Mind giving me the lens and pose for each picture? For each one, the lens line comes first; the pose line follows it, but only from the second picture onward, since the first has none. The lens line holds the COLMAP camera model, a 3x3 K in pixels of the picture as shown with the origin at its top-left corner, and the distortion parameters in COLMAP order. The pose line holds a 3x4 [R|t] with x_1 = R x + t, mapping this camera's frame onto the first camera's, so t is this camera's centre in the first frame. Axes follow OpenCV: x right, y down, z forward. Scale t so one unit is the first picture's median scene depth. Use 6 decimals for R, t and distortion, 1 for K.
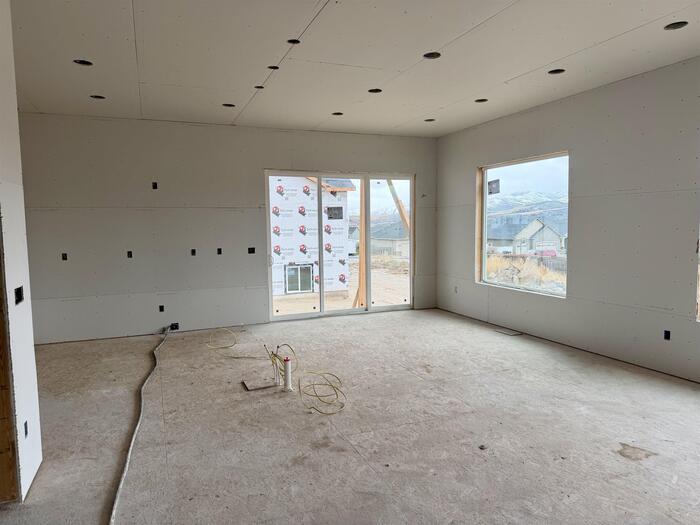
lens RADIAL K [[474.0, 0, 350.0], [0, 474.0, 262.5], [0, 0, 1]] dist [0.070537, -0.095413]
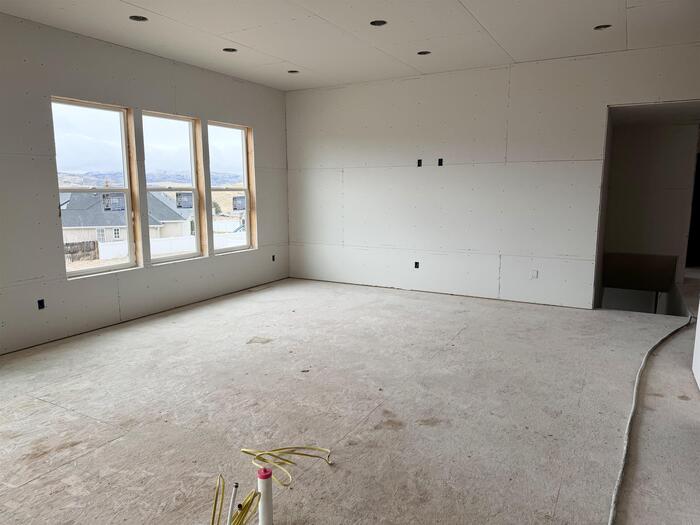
lens RADIAL K [[474.0, 0, 350.0], [0, 474.0, 262.5], [0, 0, 1]] dist [0.070537, -0.095413]
pose [[-0.612585, -0.105479, 0.783335, -0.605698], [0.077554, 0.978252, 0.192374, -0.089337], [-0.786591, 0.178596, -0.591082, 1.356371]]
